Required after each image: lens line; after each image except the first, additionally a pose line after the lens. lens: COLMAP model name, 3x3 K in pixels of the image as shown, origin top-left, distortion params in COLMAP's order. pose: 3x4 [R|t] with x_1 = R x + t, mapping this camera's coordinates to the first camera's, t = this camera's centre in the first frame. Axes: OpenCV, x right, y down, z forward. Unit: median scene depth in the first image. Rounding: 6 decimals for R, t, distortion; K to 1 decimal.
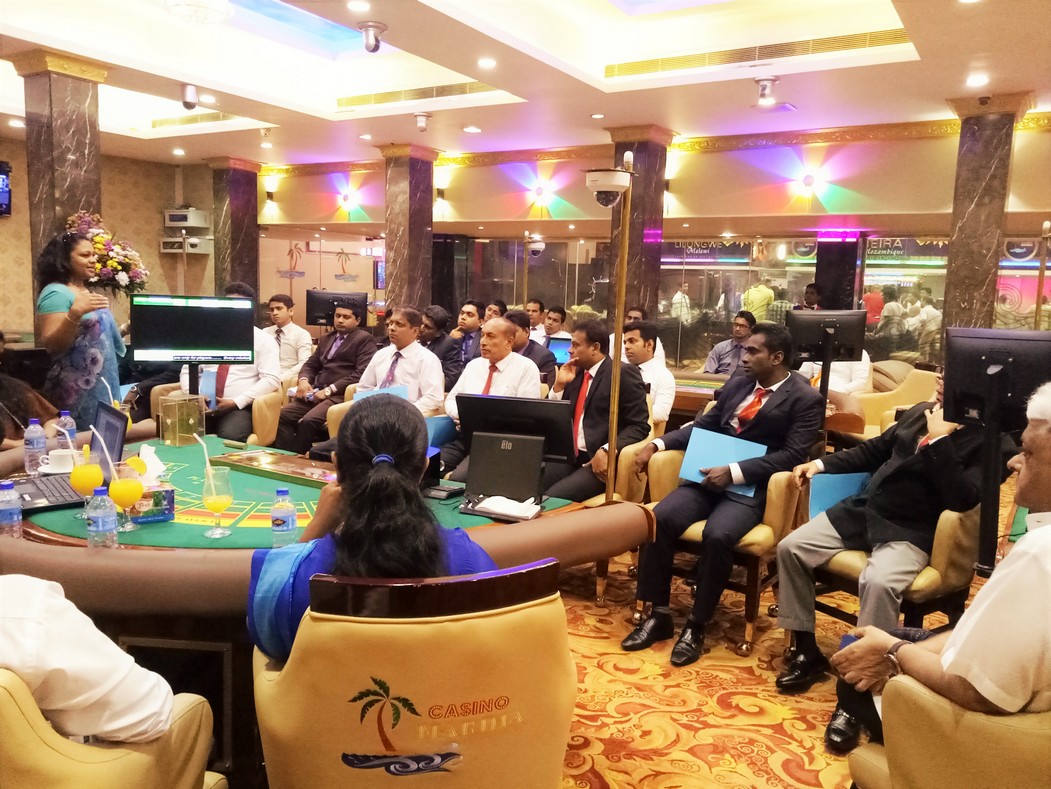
lens RADIAL K [[827.8, 0, 525.5], [0, 827.8, 394.5], [0, 0, 1]] dist [0.048556, -0.040204]
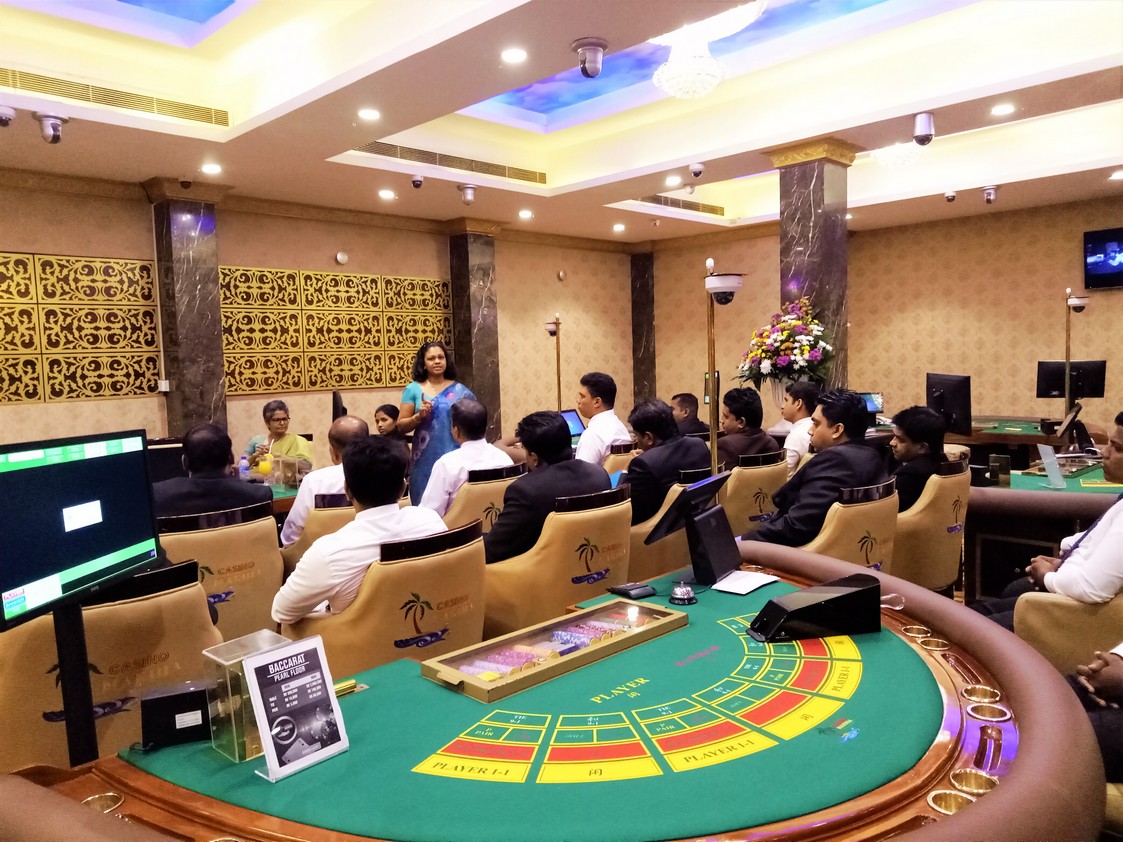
lens RADIAL K [[823.0, 0, 561.5], [0, 823.0, 421.0], [0, 0, 1]] dist [0.046088, -0.036237]
pose [[-0.197231, 0.044478, -0.979348, 0.485719], [-0.103464, 0.992447, 0.065910, -0.113700], [0.974882, 0.114327, -0.191139, 0.948935]]
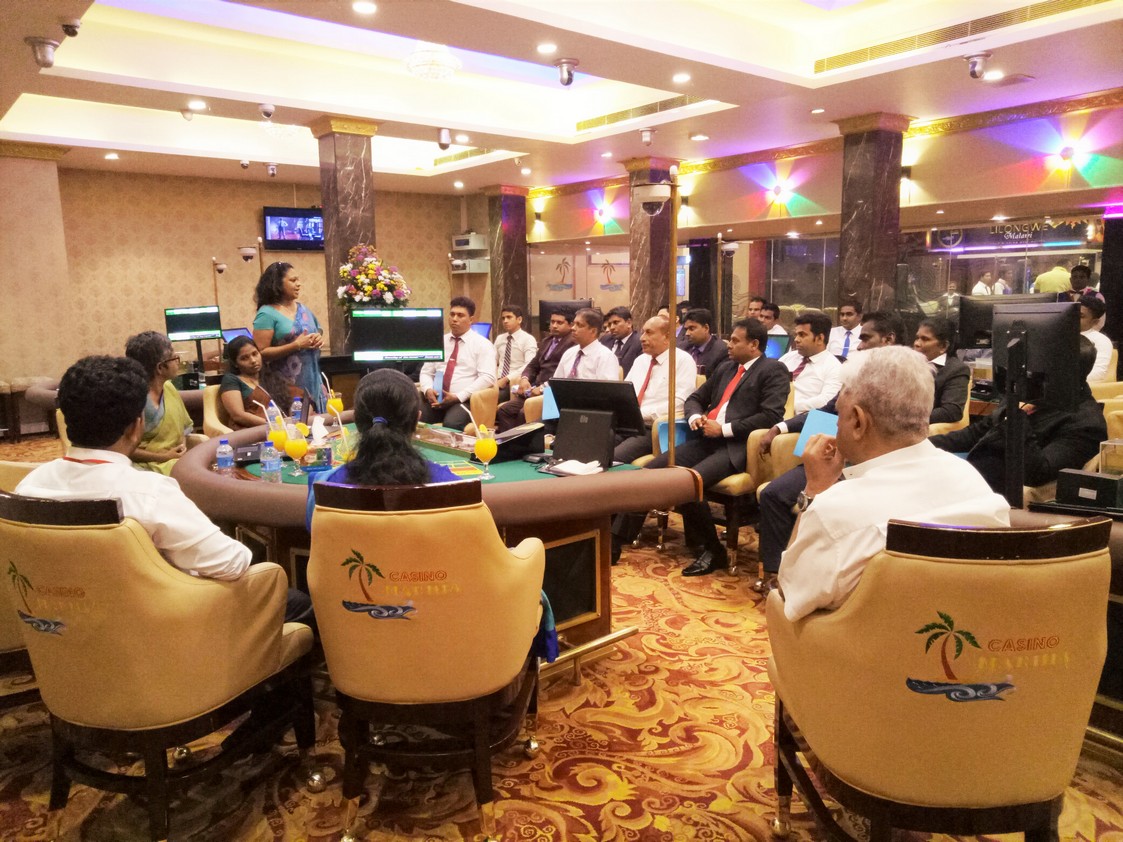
lens RADIAL K [[823.0, 0, 561.5], [0, 823.0, 421.0], [0, 0, 1]] dist [0.046088, -0.036237]
pose [[0.949407, -0.000295, -0.314049, 0.130747], [0.007796, 0.999714, 0.022628, 0.014731], [0.313952, -0.023931, 0.949137, -0.061423]]
